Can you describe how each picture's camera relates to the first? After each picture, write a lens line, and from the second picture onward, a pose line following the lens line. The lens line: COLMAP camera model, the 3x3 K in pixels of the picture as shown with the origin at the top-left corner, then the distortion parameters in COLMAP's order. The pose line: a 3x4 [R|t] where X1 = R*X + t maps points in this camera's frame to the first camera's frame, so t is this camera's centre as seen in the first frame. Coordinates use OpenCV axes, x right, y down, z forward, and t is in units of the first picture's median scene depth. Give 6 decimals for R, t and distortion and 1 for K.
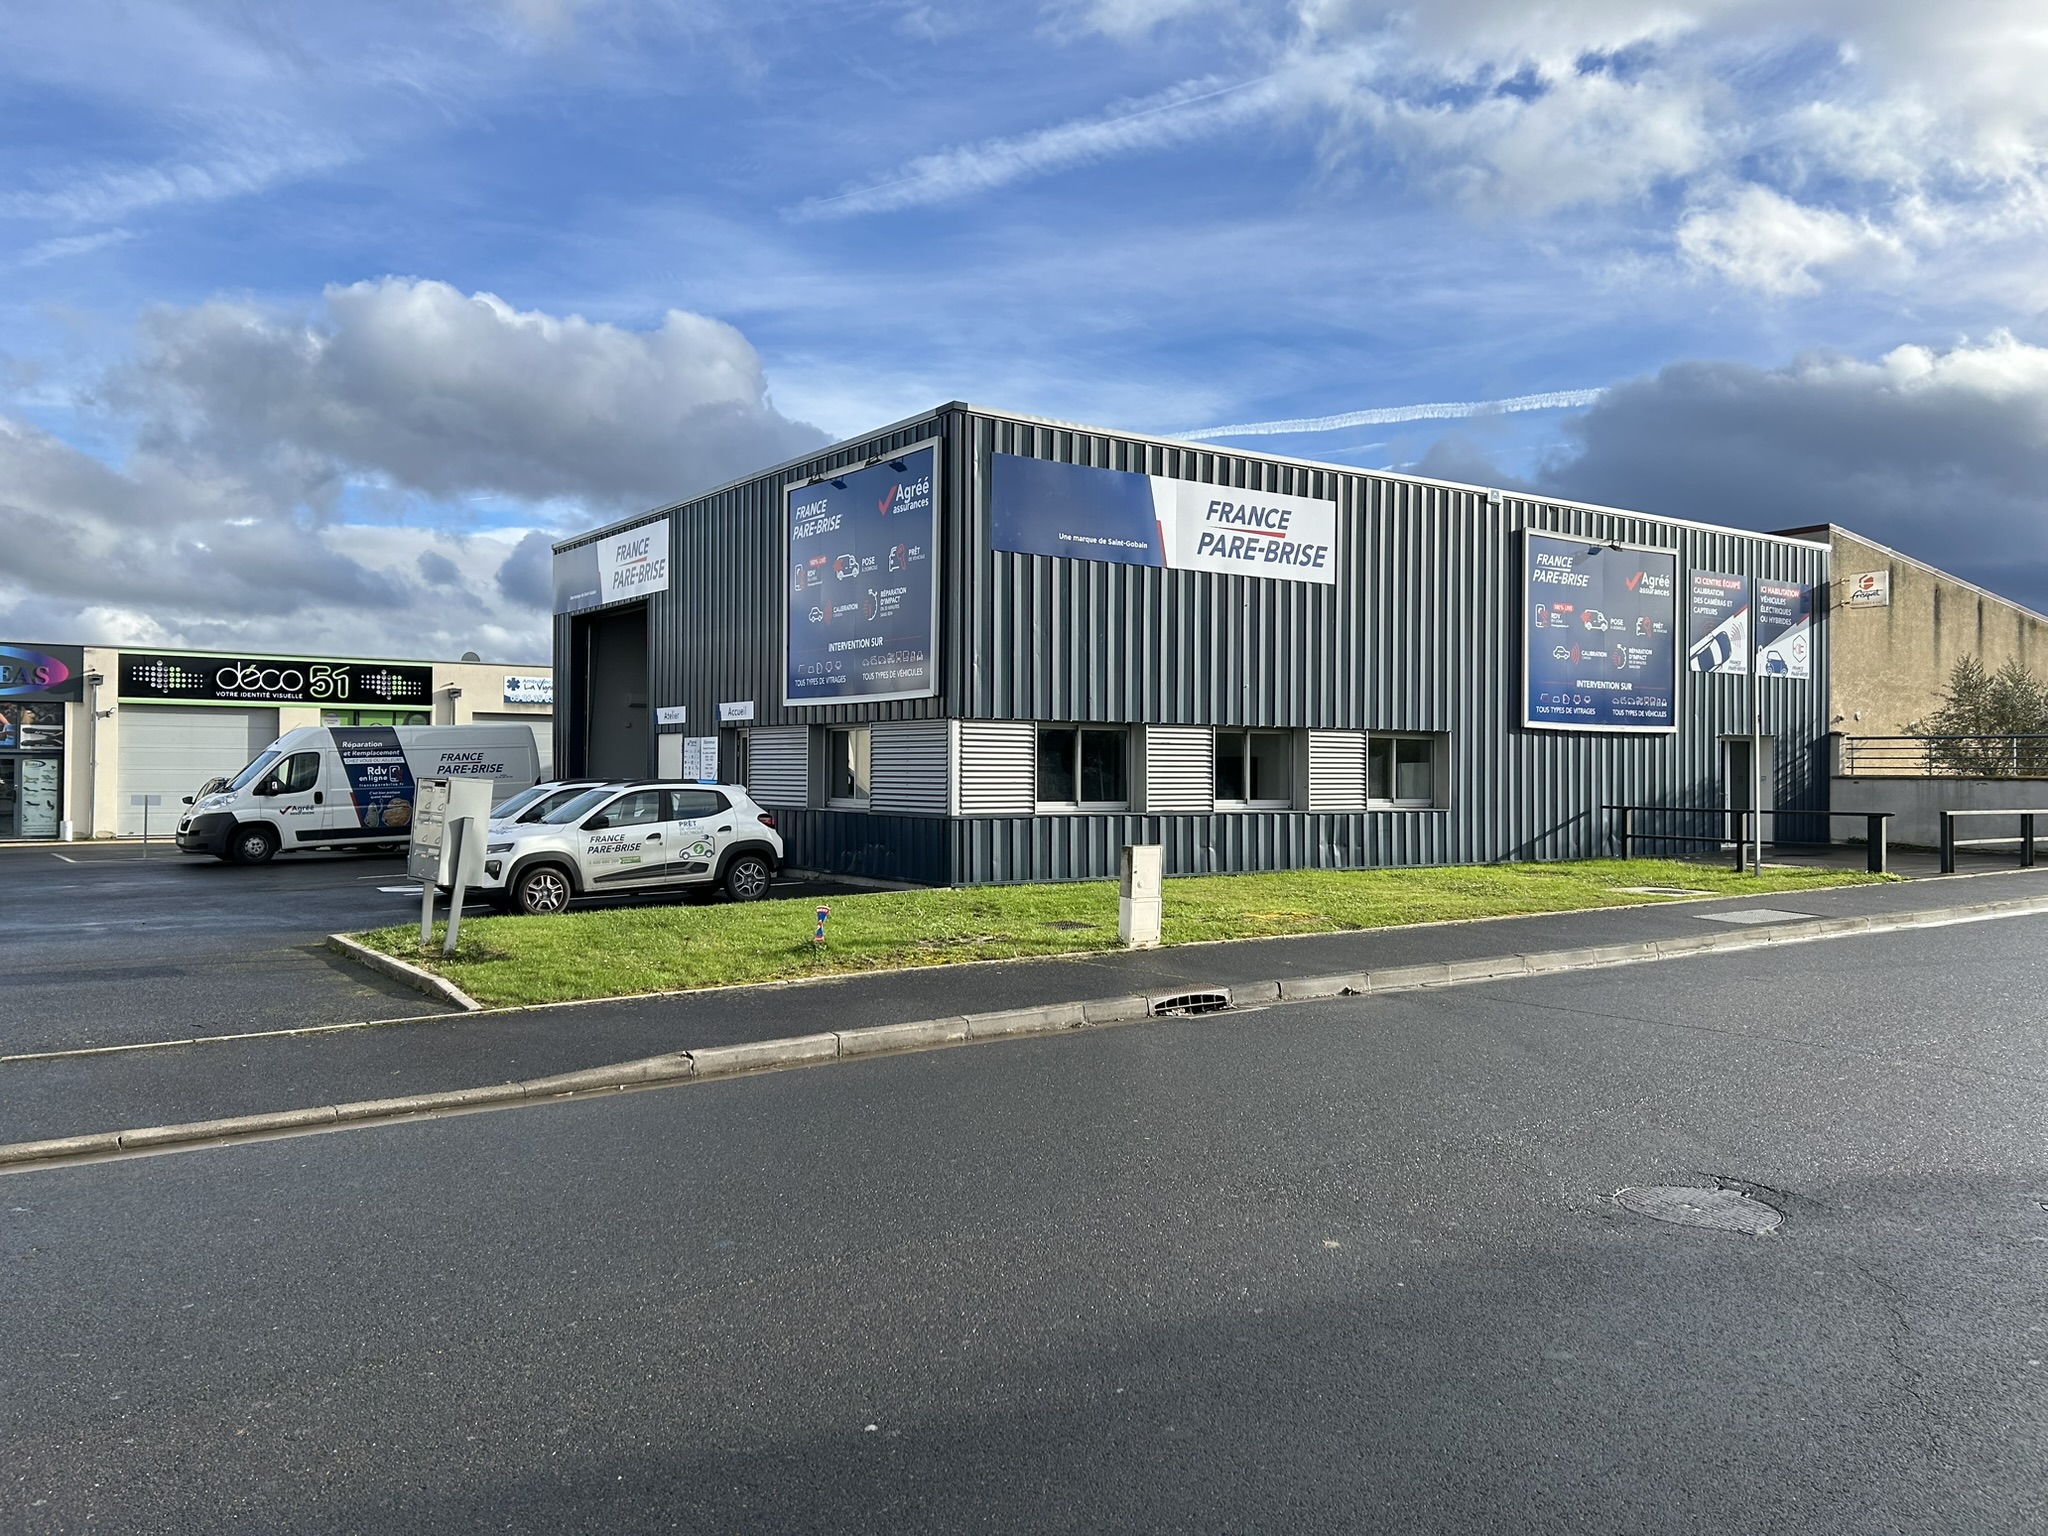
lens RADIAL K [[1754.5, 0, 1024.9], [0, 1754.5, 764.6], [0, 0, 1]] dist [0.091180, -0.132156]
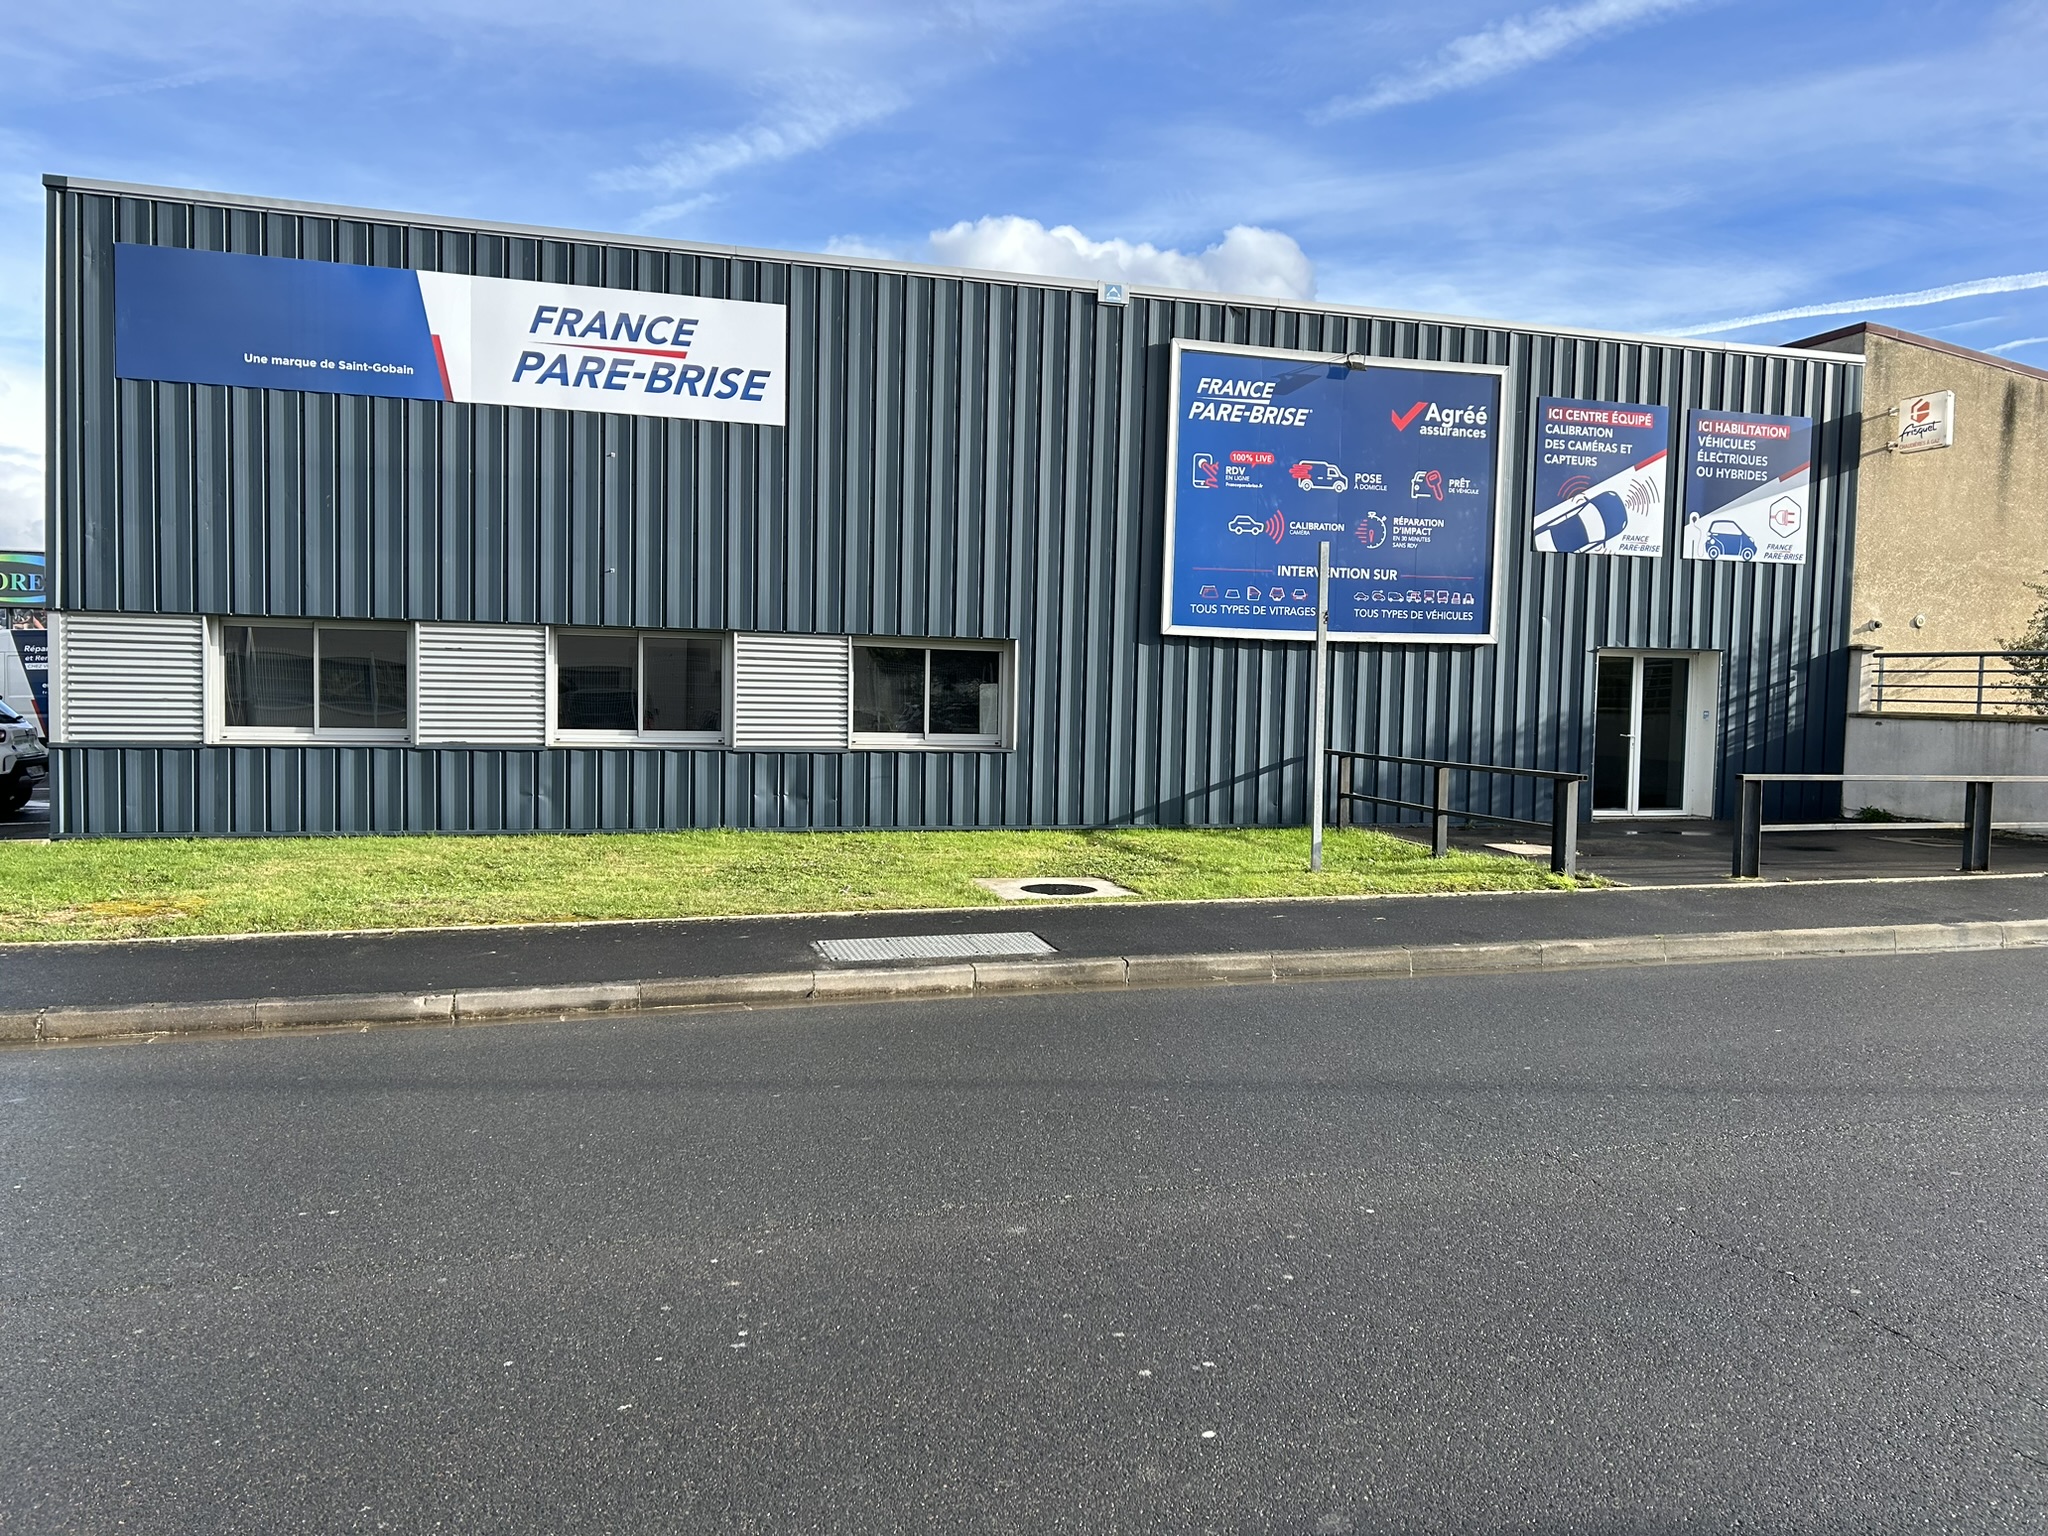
lens RADIAL K [[1754.5, 0, 1024.9], [0, 1754.5, 764.6], [0, 0, 1]] dist [0.091180, -0.132156]
pose [[0.941195, 0.025085, -0.336931, 0.418363], [-0.011783, 0.999070, 0.041468, 0.001918], [0.337658, -0.035060, 0.940616, 0.304733]]
